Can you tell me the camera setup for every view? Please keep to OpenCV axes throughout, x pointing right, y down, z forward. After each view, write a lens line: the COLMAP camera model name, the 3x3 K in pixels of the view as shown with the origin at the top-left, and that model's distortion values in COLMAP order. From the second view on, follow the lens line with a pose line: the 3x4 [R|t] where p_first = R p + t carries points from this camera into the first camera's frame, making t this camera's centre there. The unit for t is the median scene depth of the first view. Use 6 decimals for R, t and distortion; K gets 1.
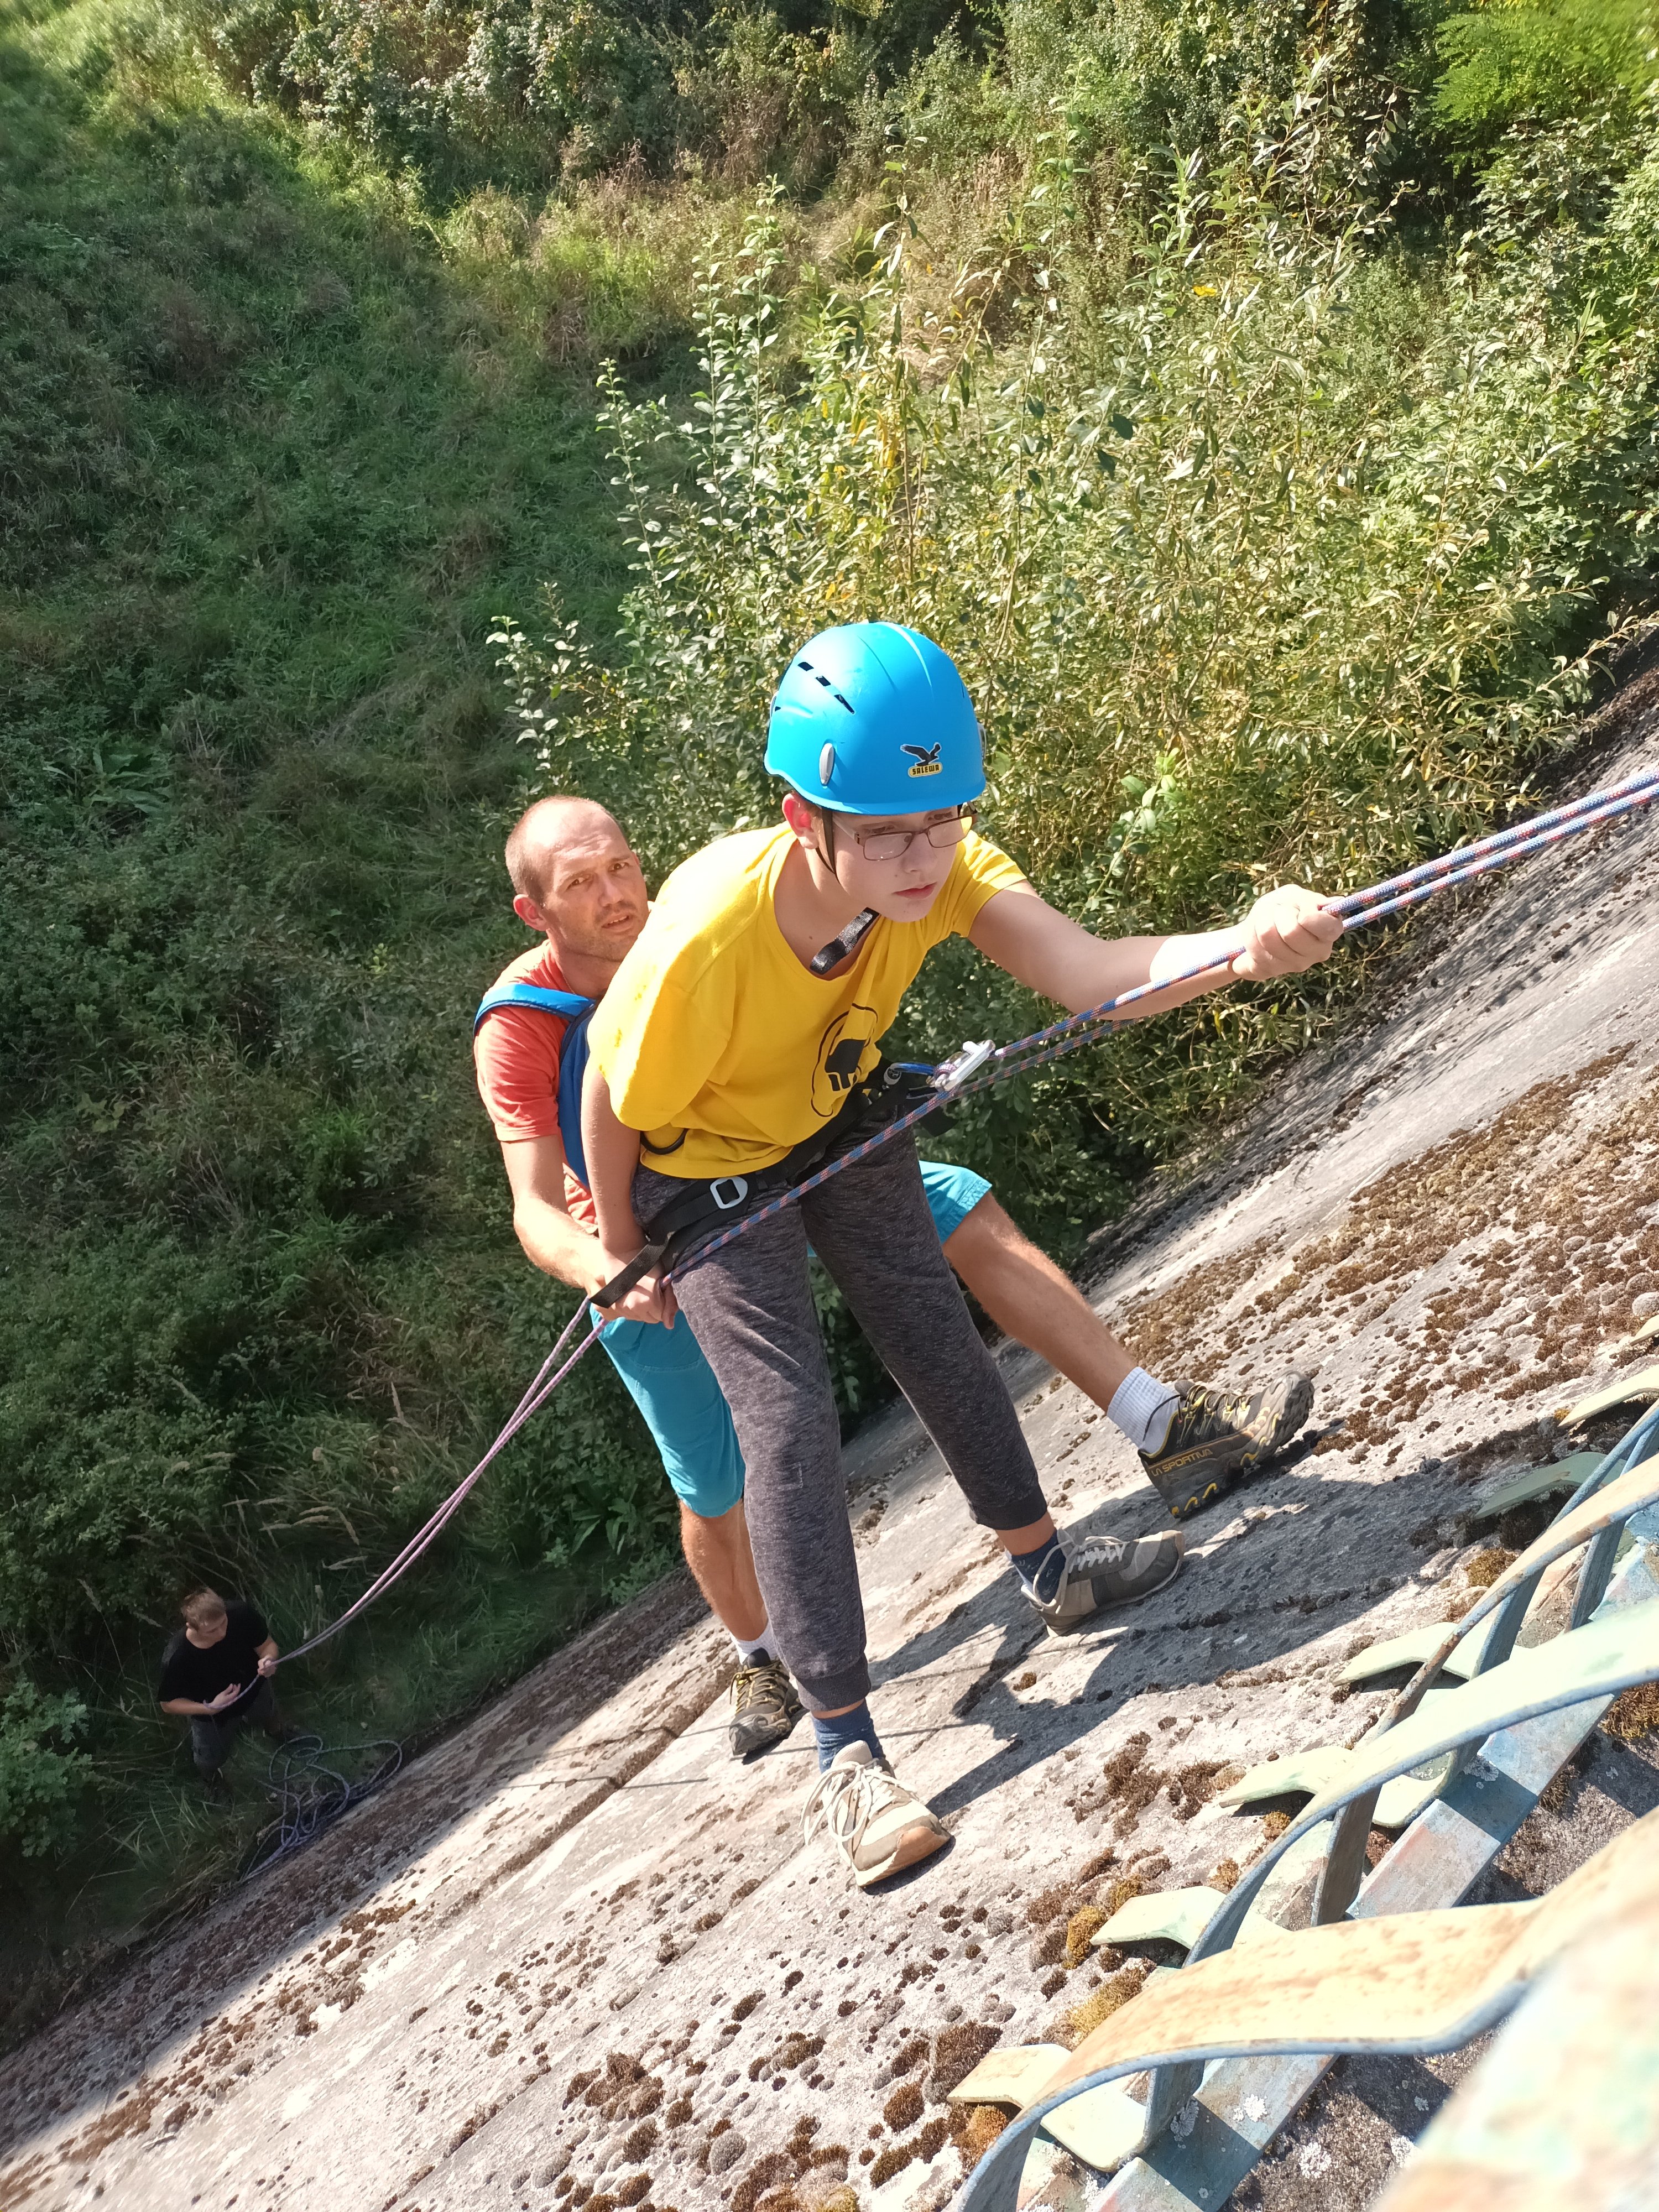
lens RADIAL K [[1649.0, 0, 831.0], [0, 1649.0, 1083.5], [0, 0, 1]] dist [0.043041, -0.060651]
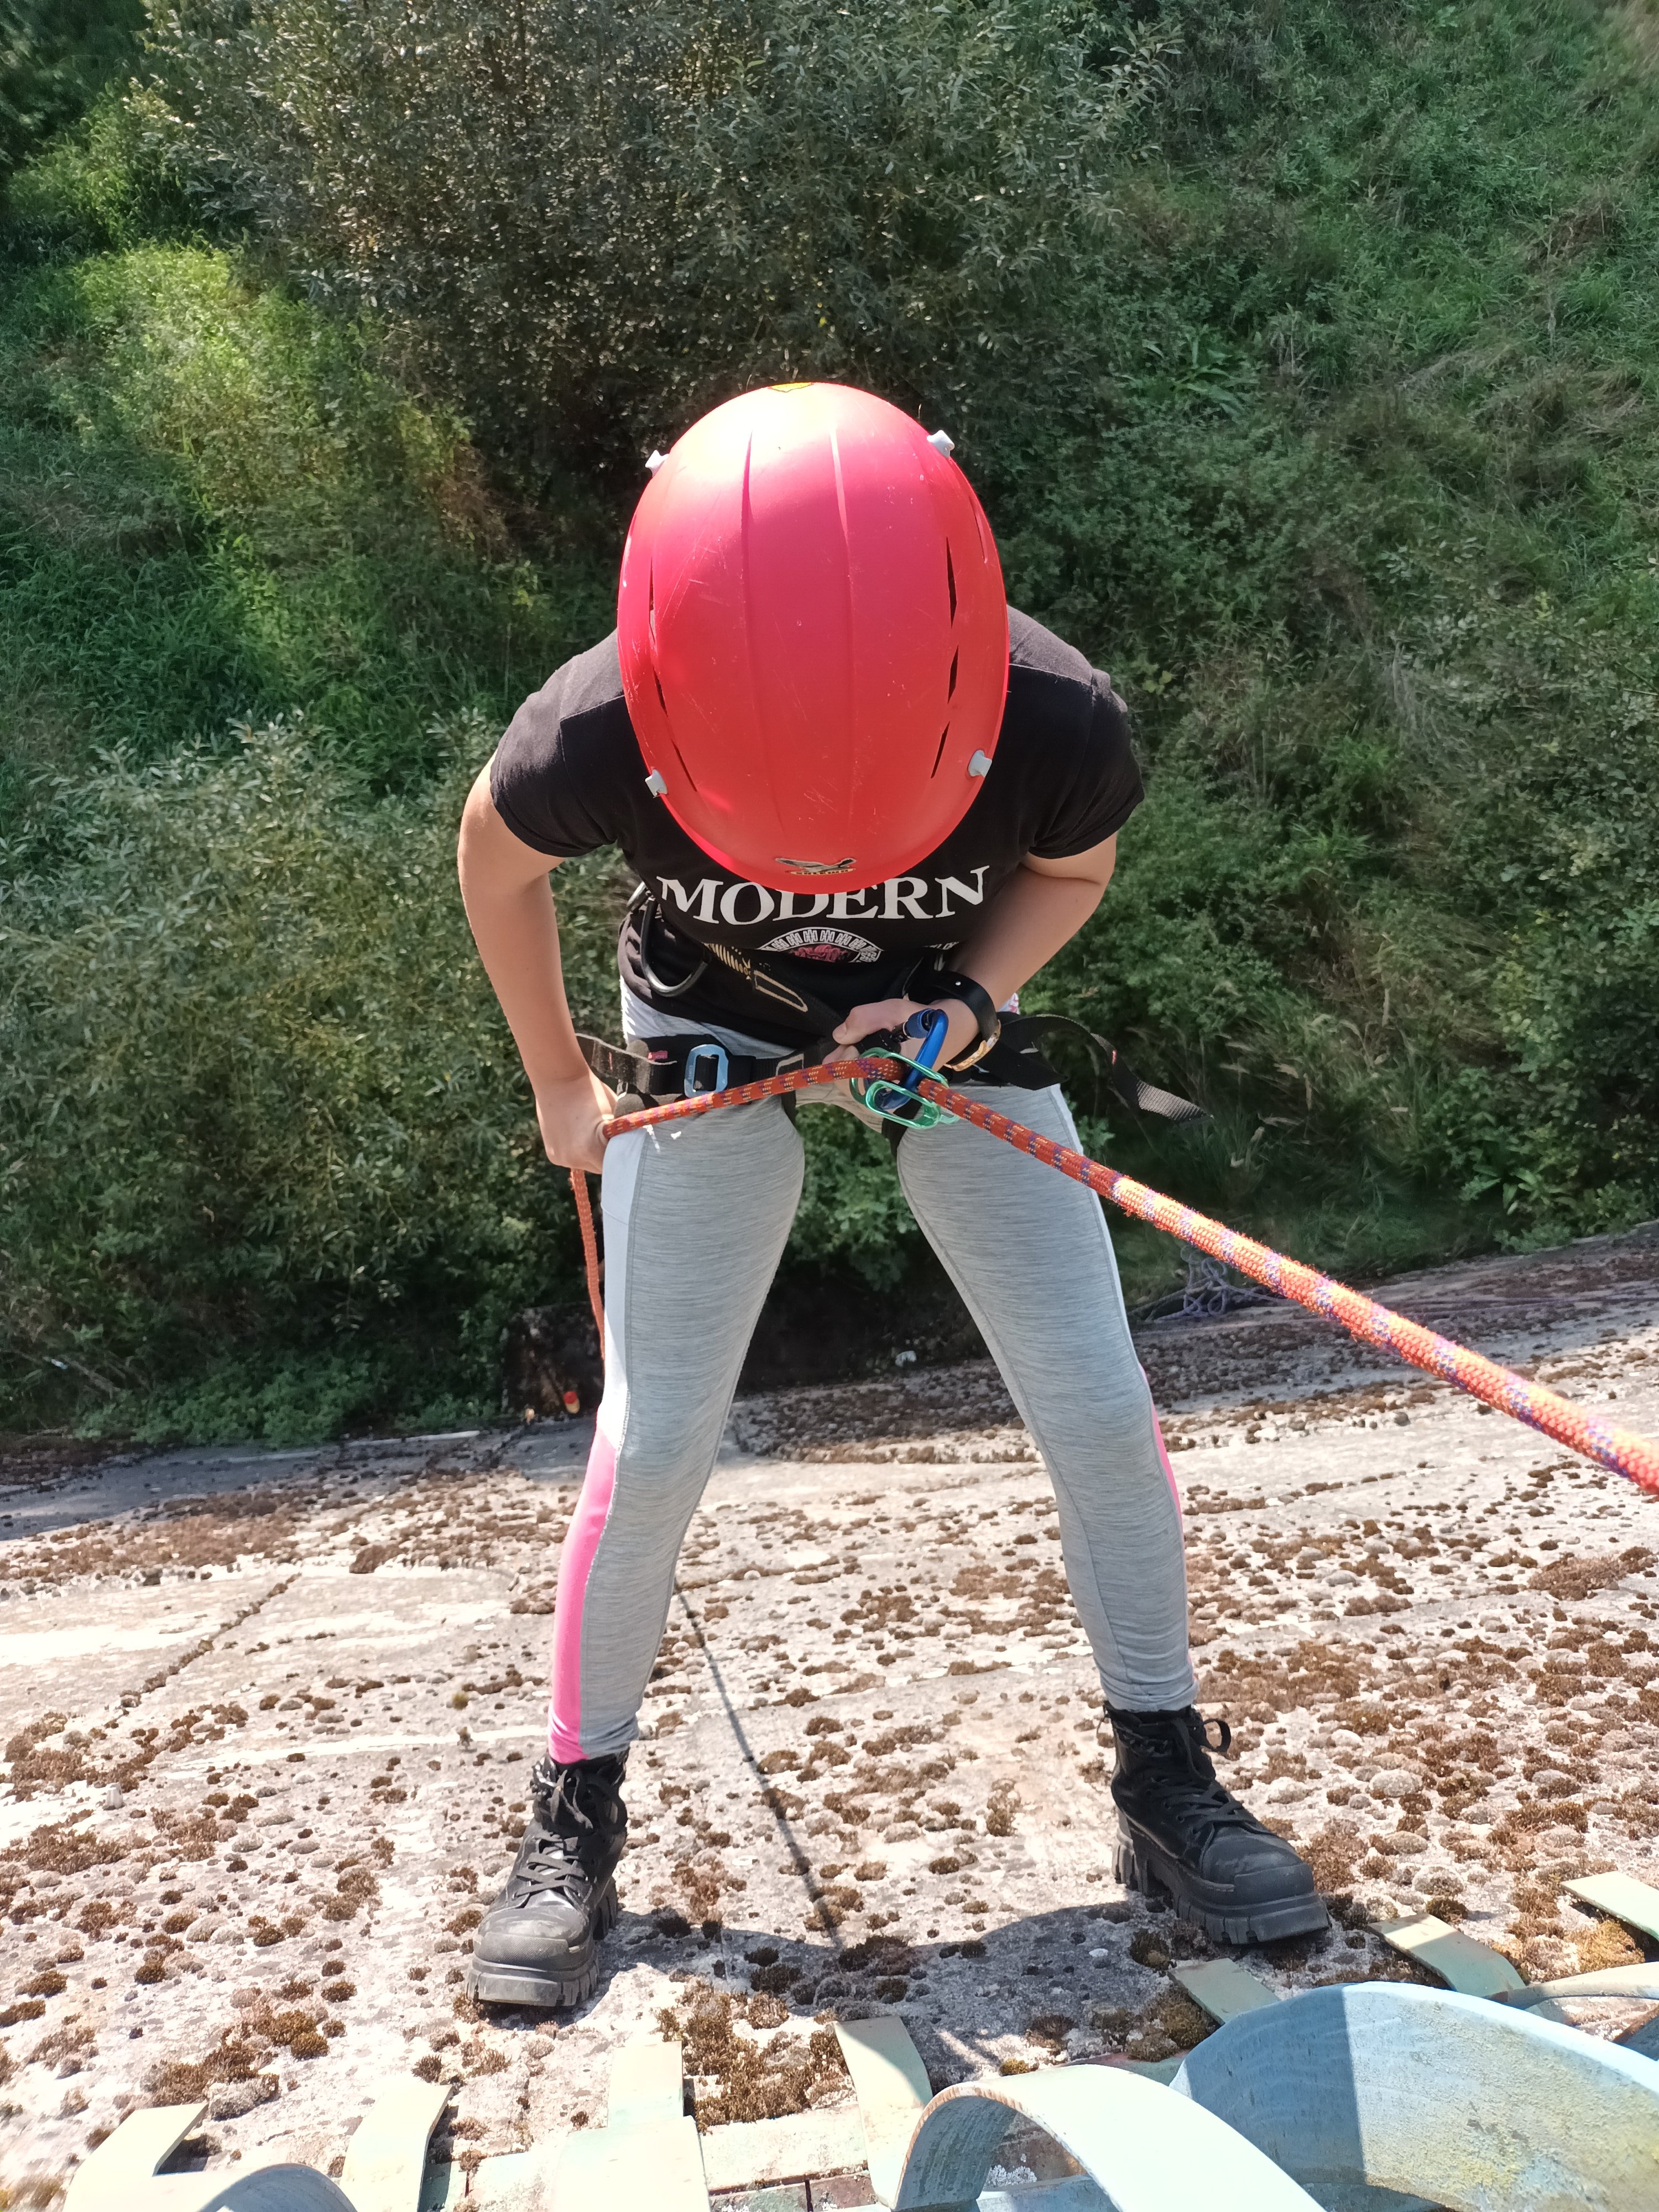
lens RADIAL K [[1656.8, 0, 827.1], [0, 1656.8, 1081.8], [0, 0, 1]] dist [0.034966, -0.057992]
pose [[0.877443, 0.381798, -0.290385, -0.283030], [-0.328446, 0.919404, 0.216378, 0.138478], [0.349594, -0.094484, 0.932125, -0.191727]]
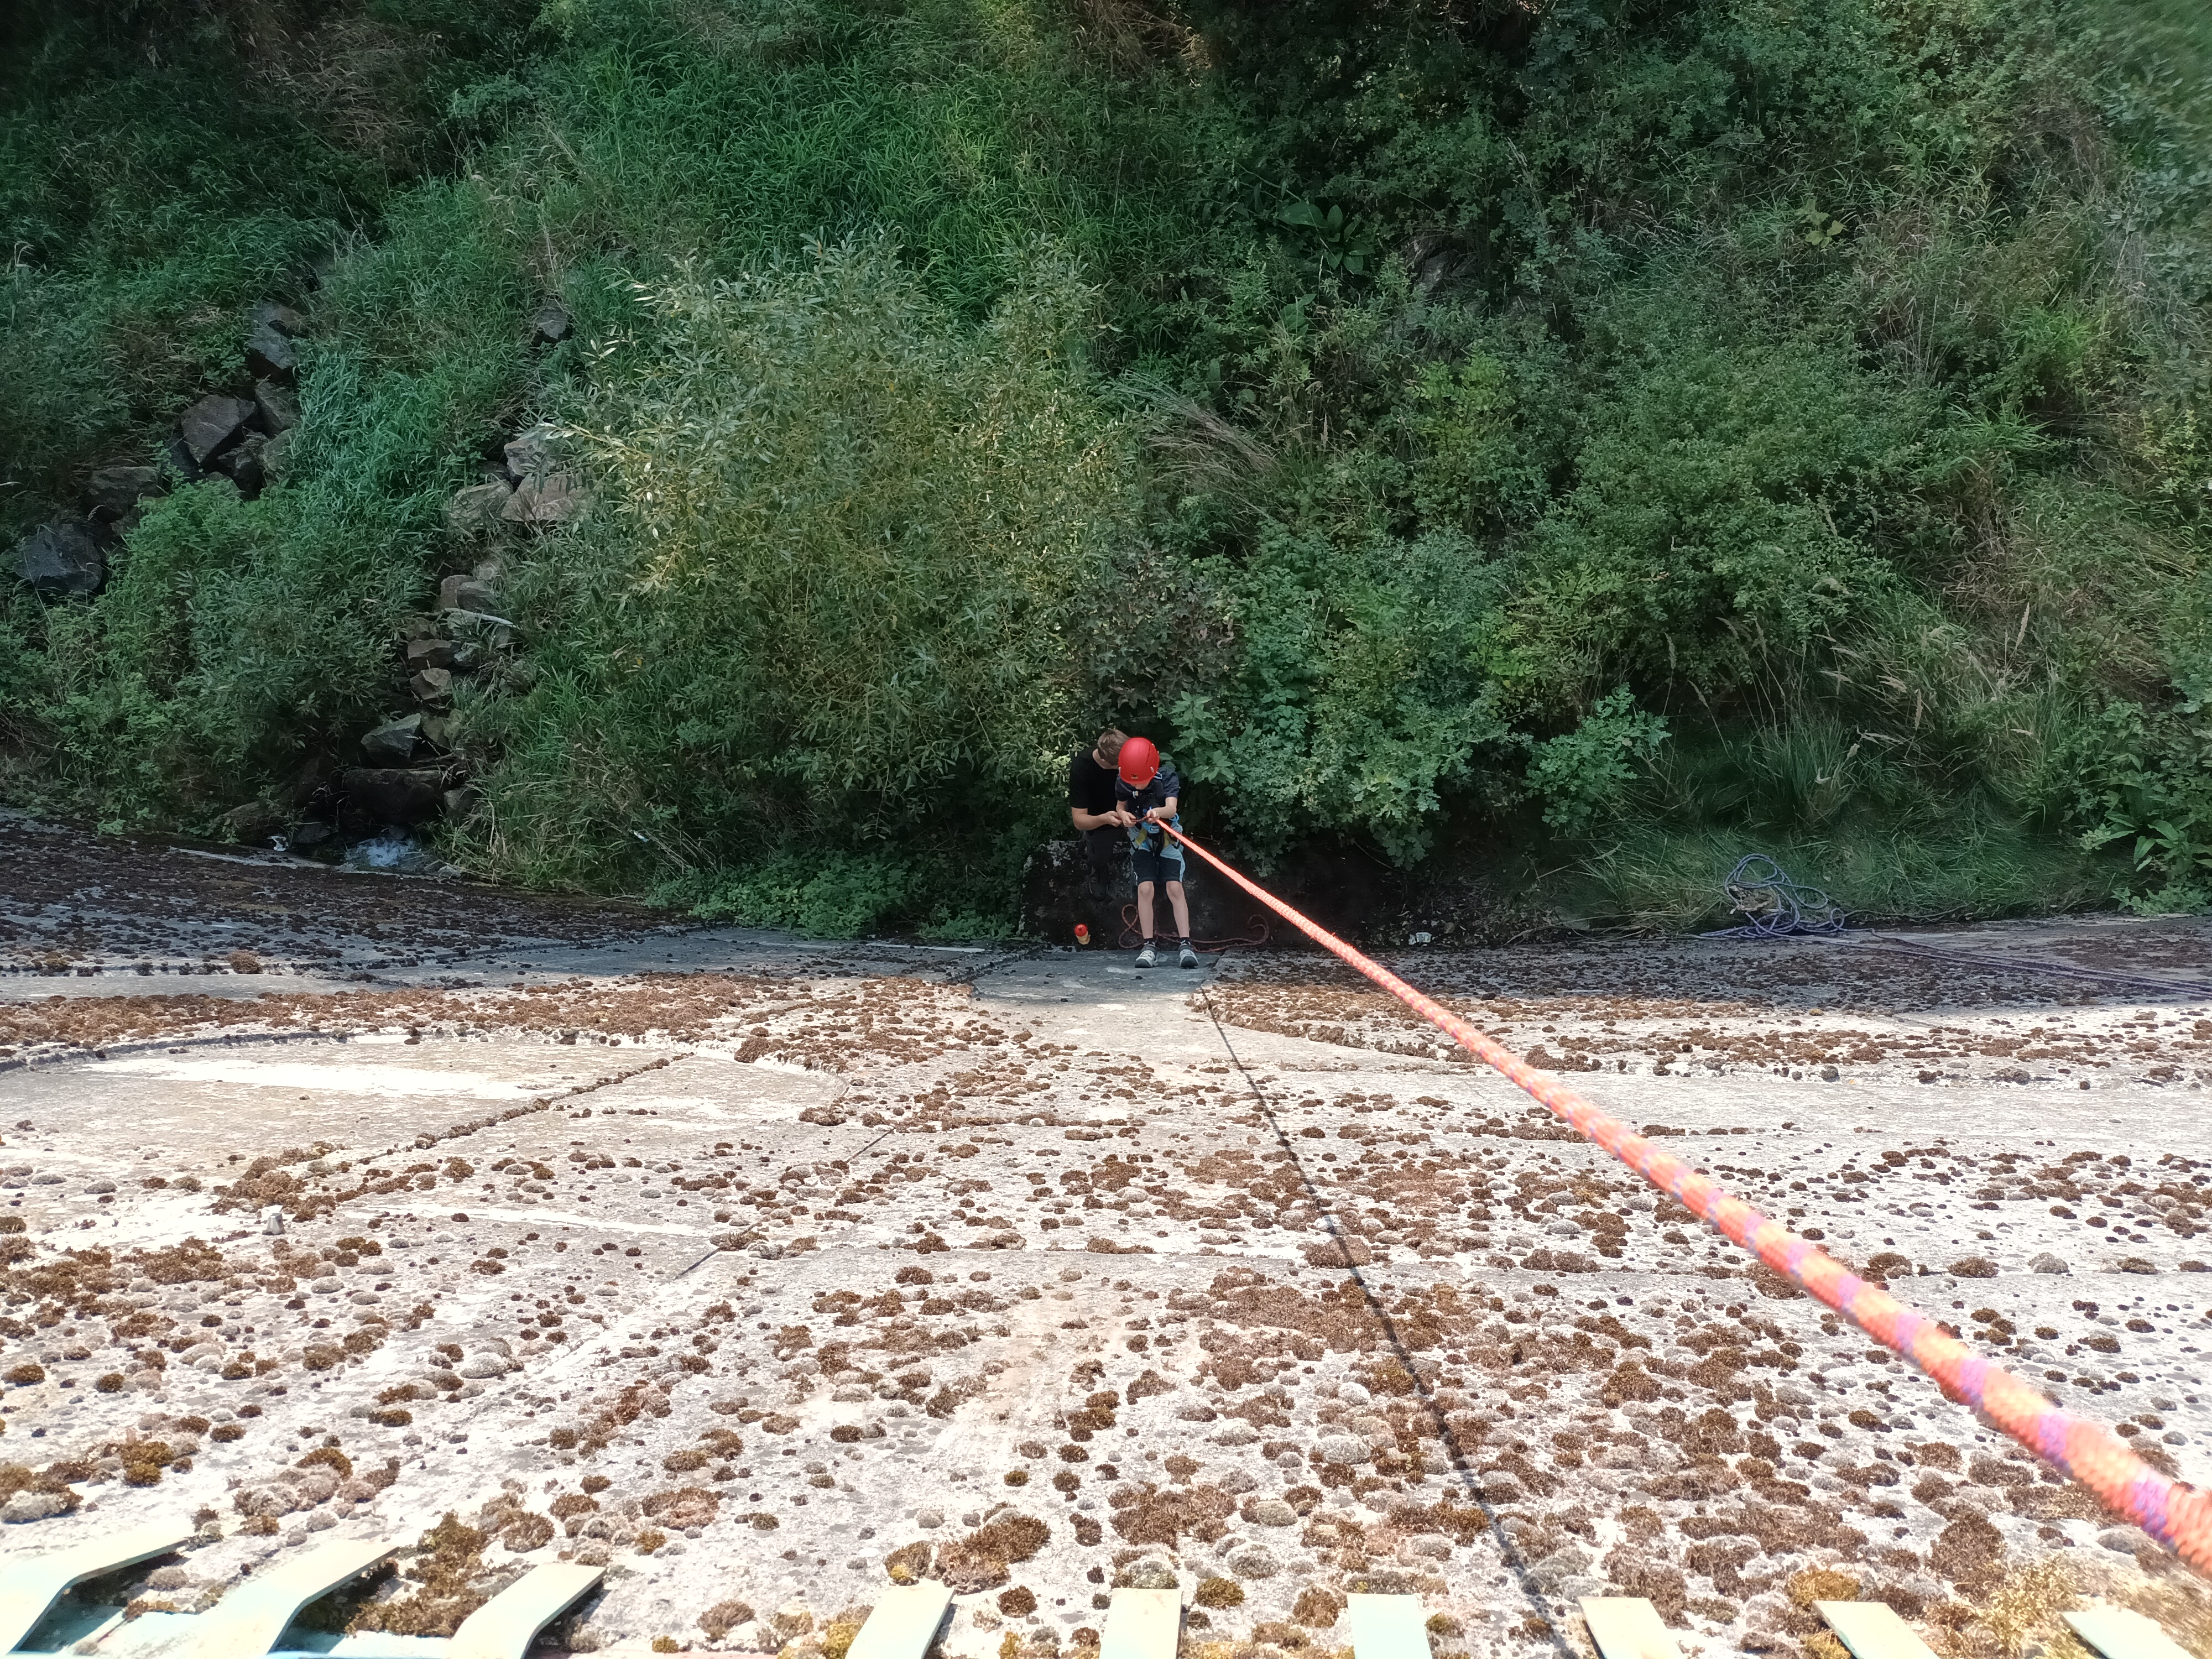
lens RADIAL K [[1644.7, 0, 1094.6], [0, 1644.7, 819.9], [0, 0, 1]] dist [0.043155, -0.055918]
pose [[0.744973, 0.511194, -0.428598, -0.217928], [-0.353729, 0.847430, 0.395901, 0.111468], [0.565589, -0.143328, 0.812137, -0.136928]]
